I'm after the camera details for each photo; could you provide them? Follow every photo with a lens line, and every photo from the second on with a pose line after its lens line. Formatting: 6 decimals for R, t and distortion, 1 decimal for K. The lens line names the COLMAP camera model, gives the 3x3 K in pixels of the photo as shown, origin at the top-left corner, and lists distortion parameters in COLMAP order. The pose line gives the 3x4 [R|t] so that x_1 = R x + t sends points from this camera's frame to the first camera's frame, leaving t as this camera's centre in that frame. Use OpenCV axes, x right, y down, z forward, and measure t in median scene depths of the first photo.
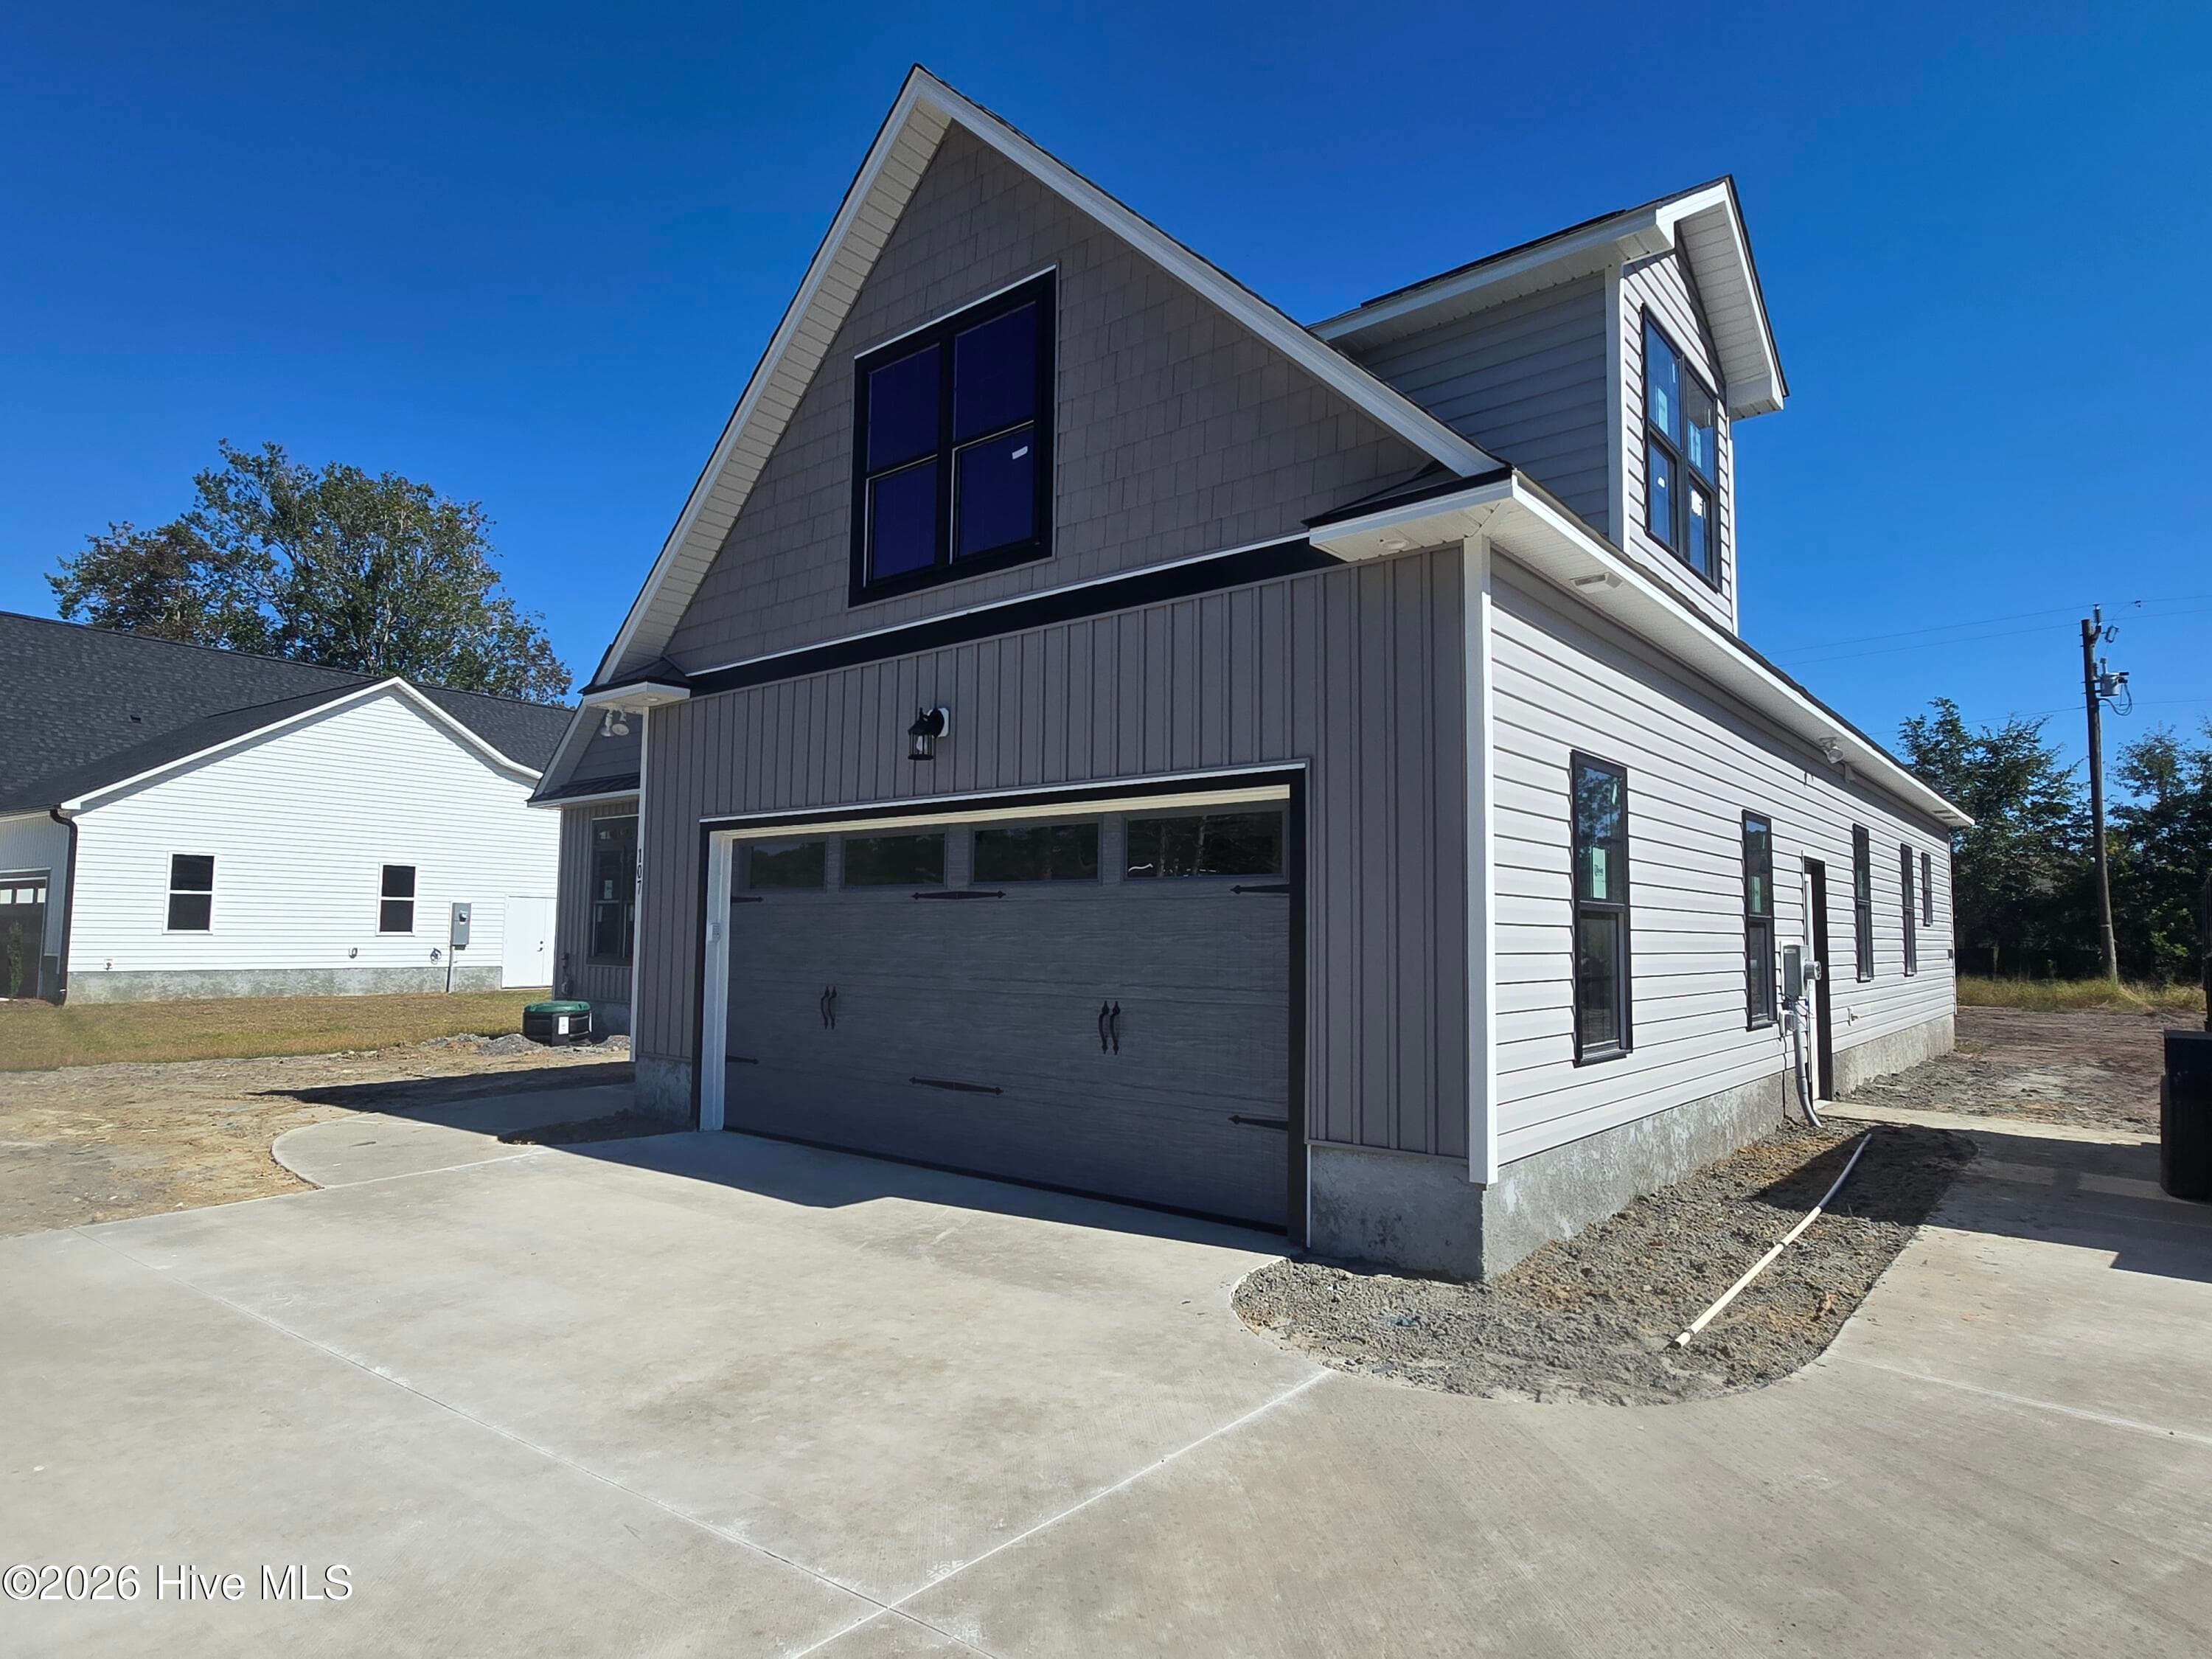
lens RADIAL K [[1233.4, 0, 1092.9], [0, 1233.4, 835.9], [0, 0, 1]] dist [0.001835, 0.000843]
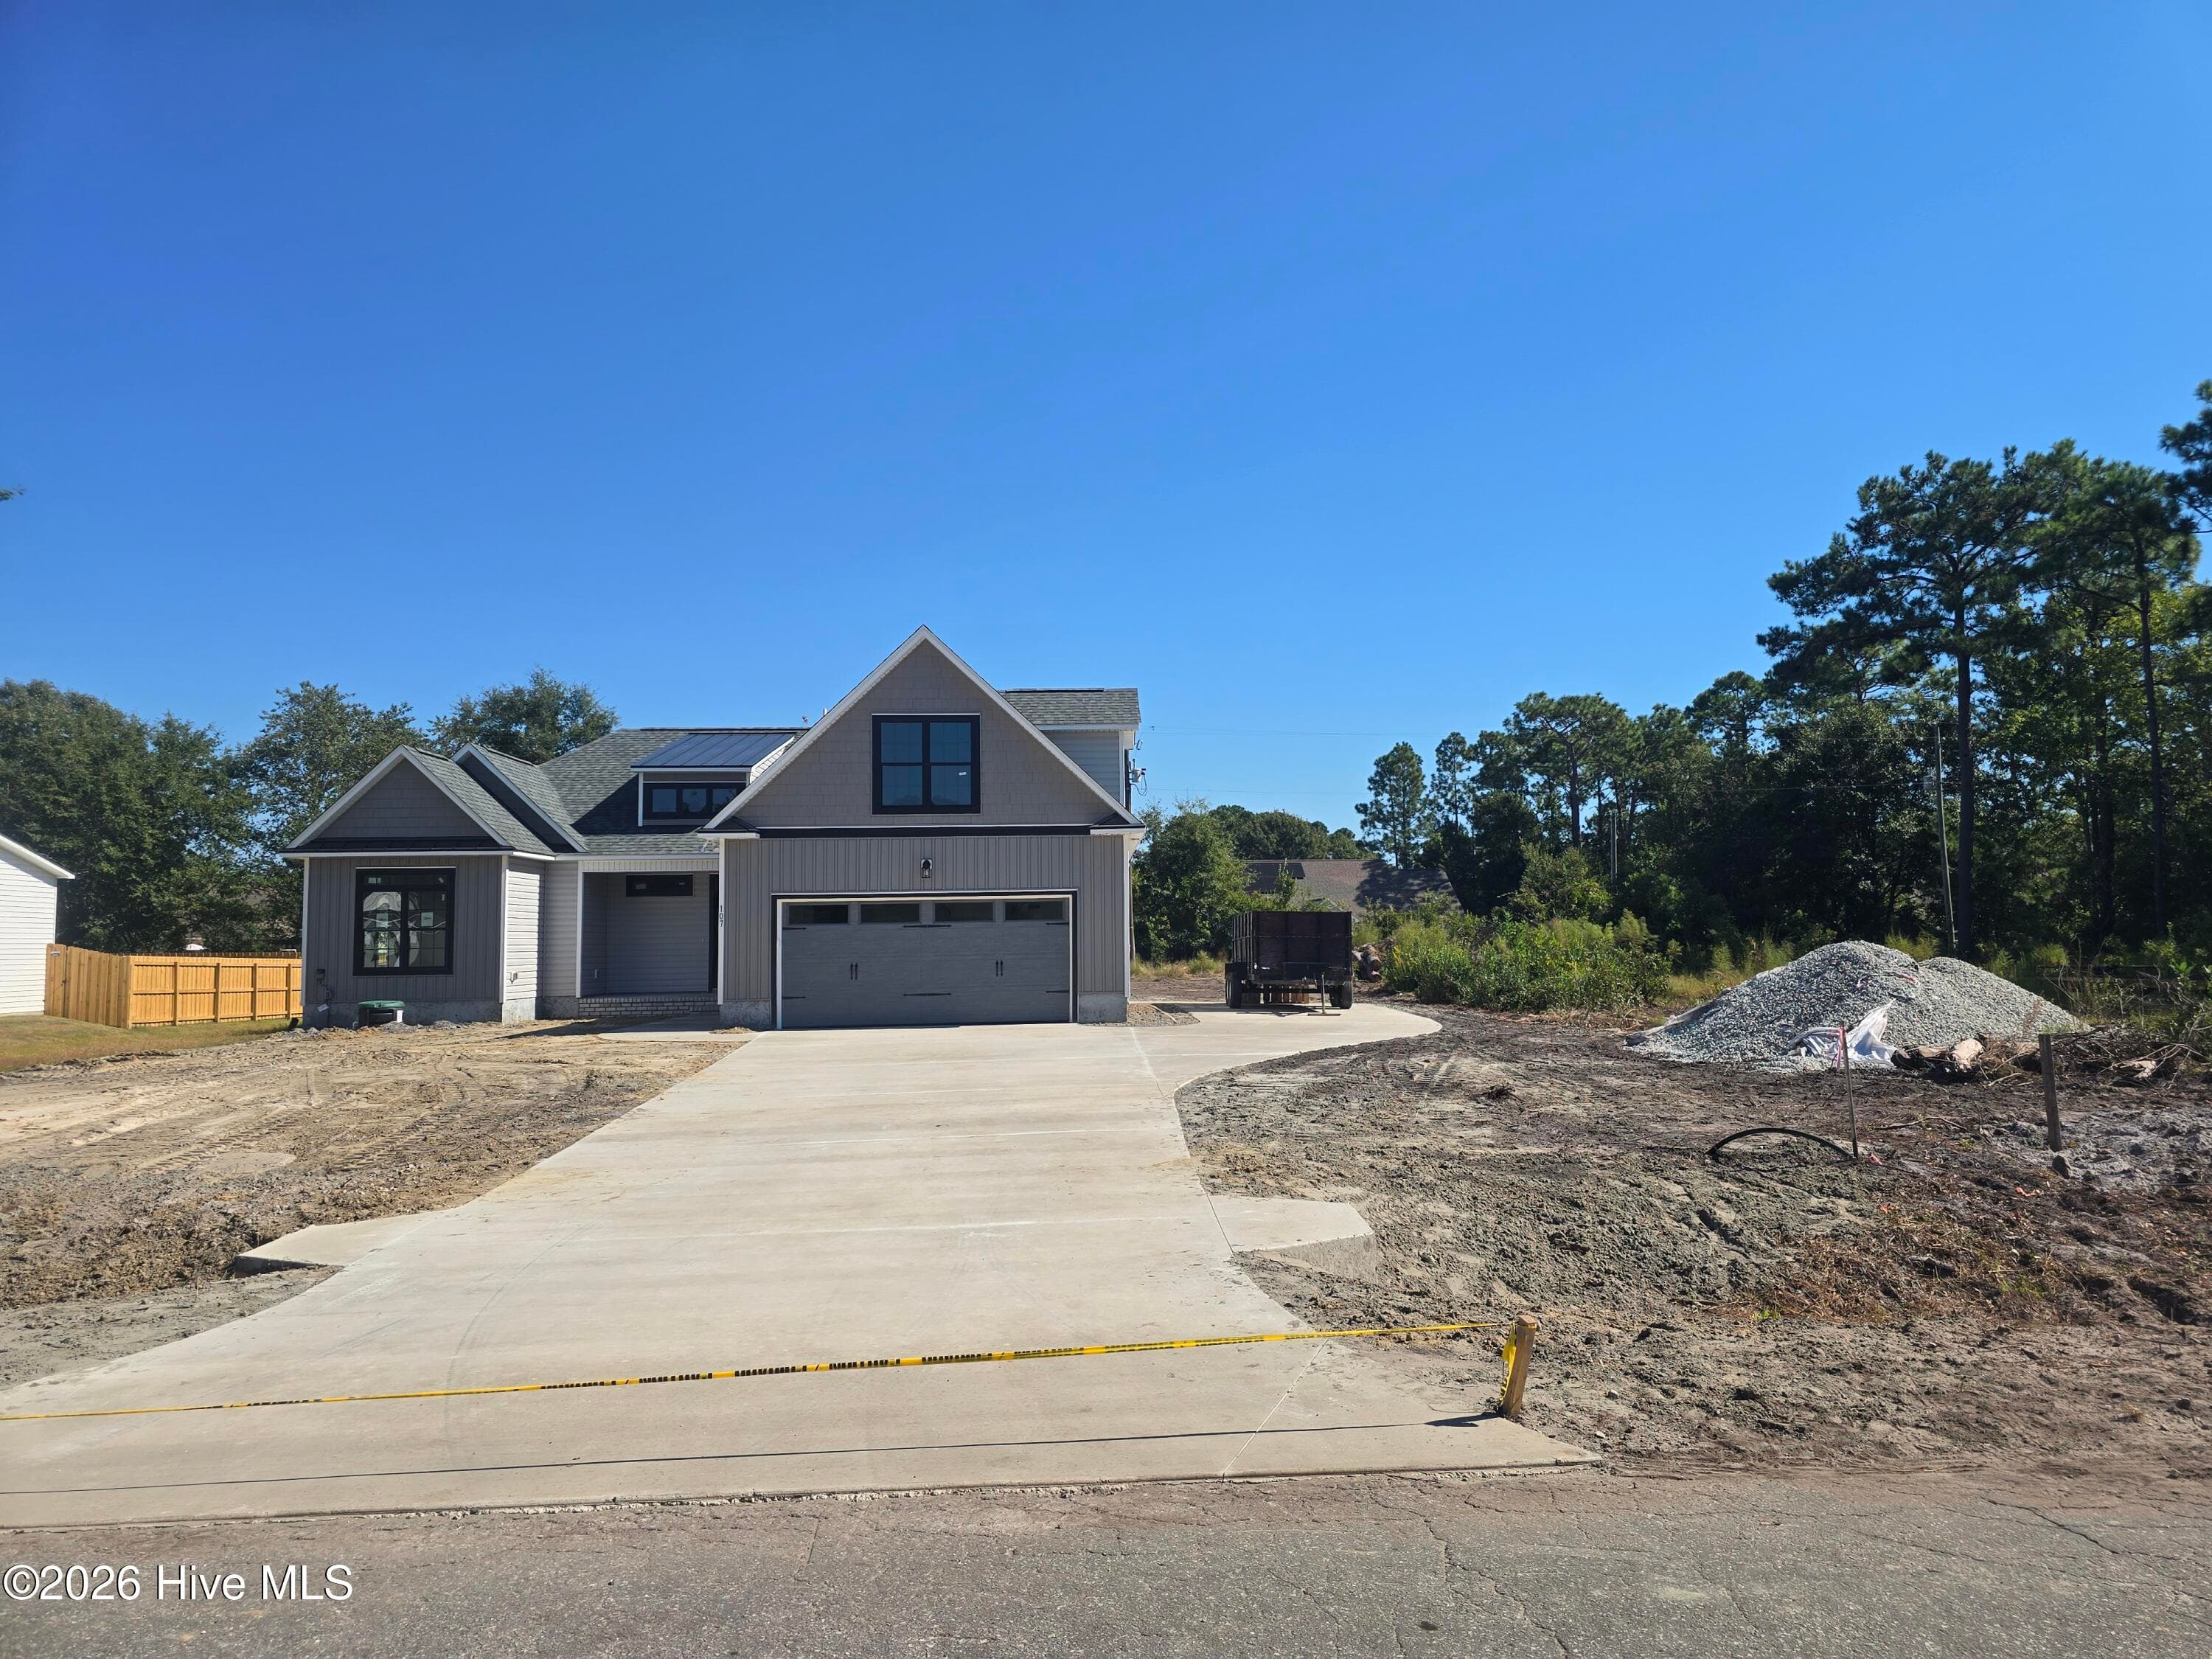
lens RADIAL K [[1483.0, 0, 1133.2], [0, 1483.0, 827.5], [0, 0, 1]] dist [0.041533, -0.001985]
pose [[0.737912, 0.031623, 0.674156, -0.675690], [-0.032252, 0.999413, -0.011578, -0.050350], [-0.674126, -0.013200, 0.738498, -0.590924]]
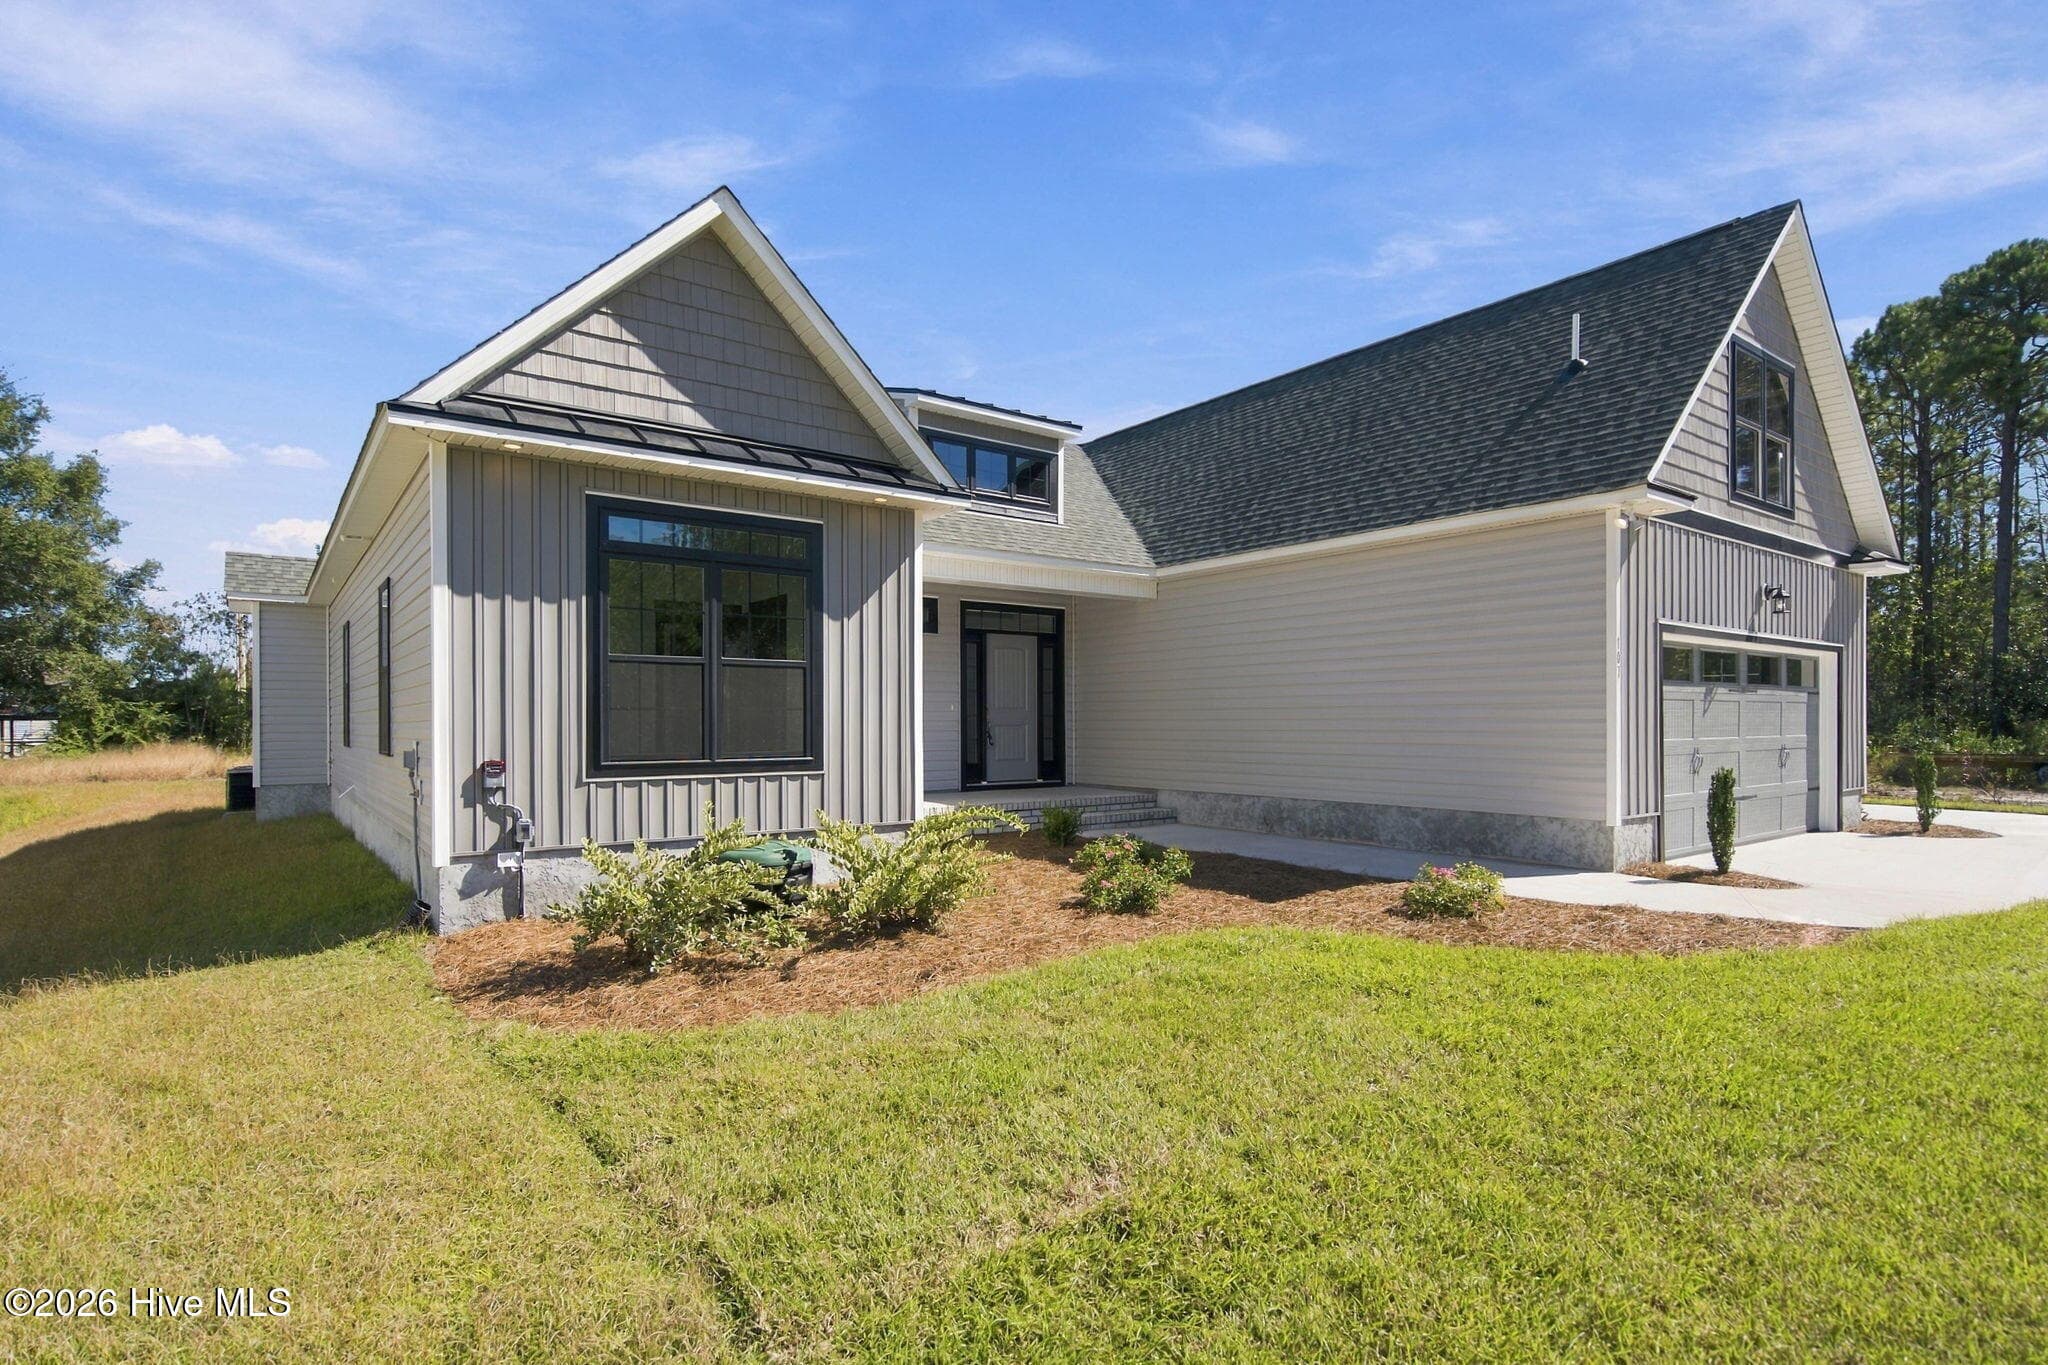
lens RADIAL K [[1021.1, 0, 1023.1], [0, 1021.1, 720.4], [0, 0, 1]] dist [0.002634, 0.000282]
pose [[0.225744, -0.010905, 0.974126, -0.590362], [-0.072702, 0.996960, 0.028009, 0.041880], [-0.971470, -0.077144, 0.224265, 0.557425]]
